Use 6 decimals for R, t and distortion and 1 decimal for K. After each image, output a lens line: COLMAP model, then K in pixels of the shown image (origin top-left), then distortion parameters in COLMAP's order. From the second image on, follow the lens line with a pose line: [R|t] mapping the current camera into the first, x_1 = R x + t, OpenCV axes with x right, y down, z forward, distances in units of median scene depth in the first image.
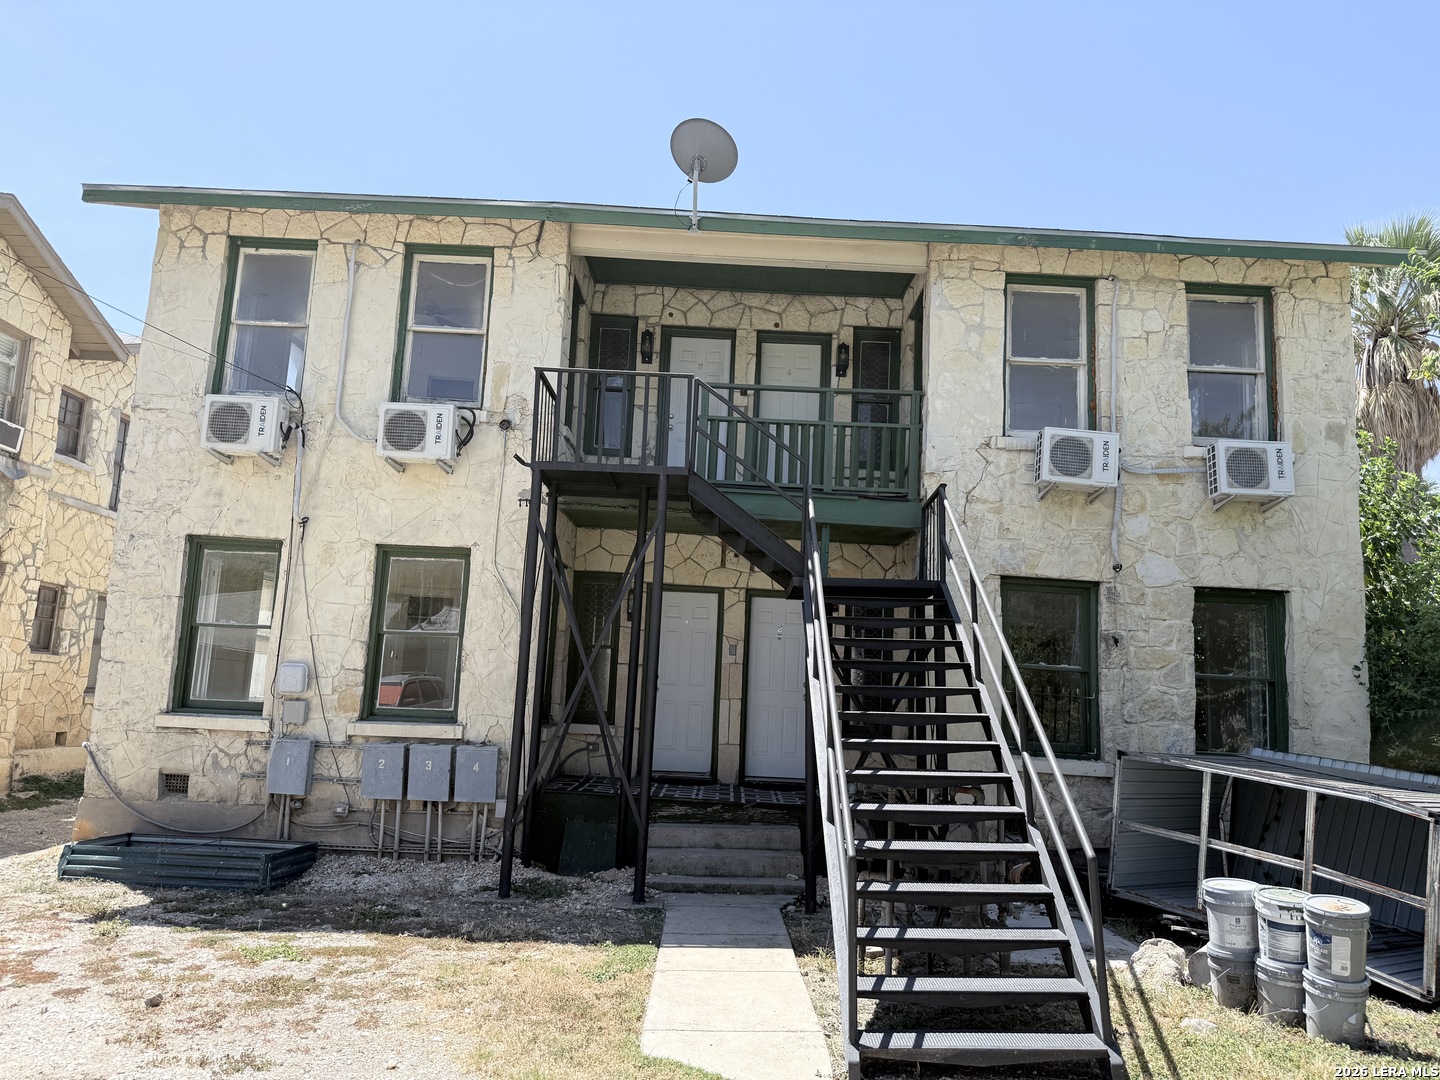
lens RADIAL K [[990.9, 0, 826.9], [0, 990.9, 557.1], [0, 0, 1]] dist [0.046198, -0.073505]
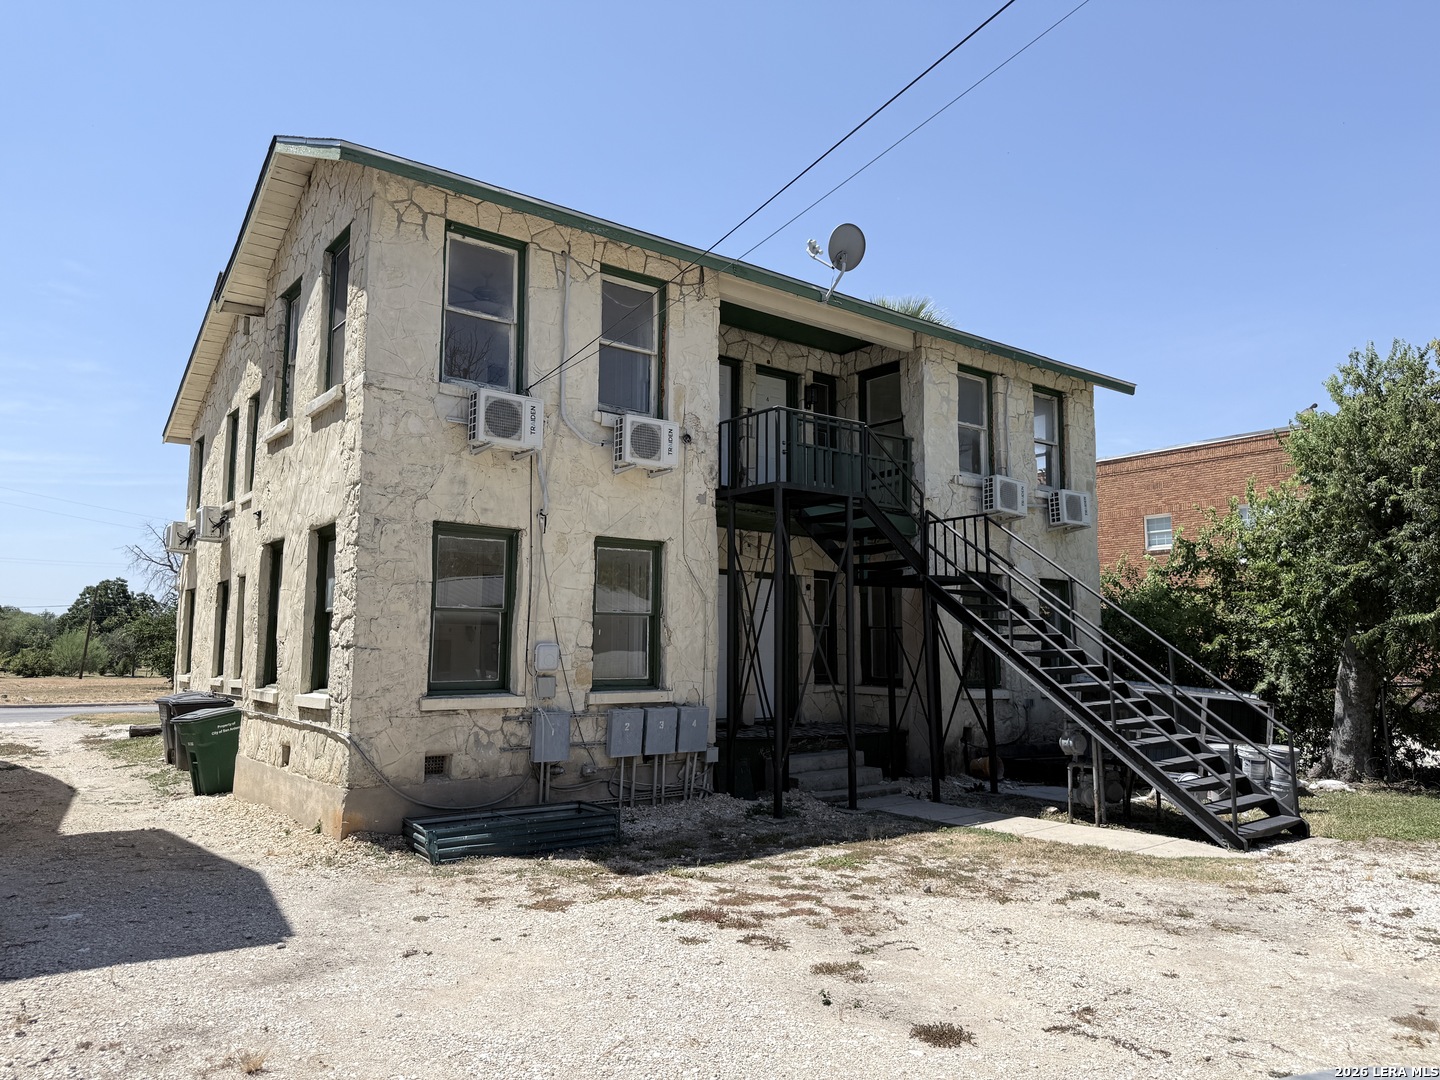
lens RADIAL K [[990.9, 0, 707.7], [0, 990.9, 540.4], [0, 0, 1]] dist [0.046198, -0.073505]
pose [[0.804480, 0.028616, 0.593290, -1.017925], [-0.061042, 0.997533, 0.034657, -0.054800], [-0.590835, -0.064097, 0.804242, 0.021863]]
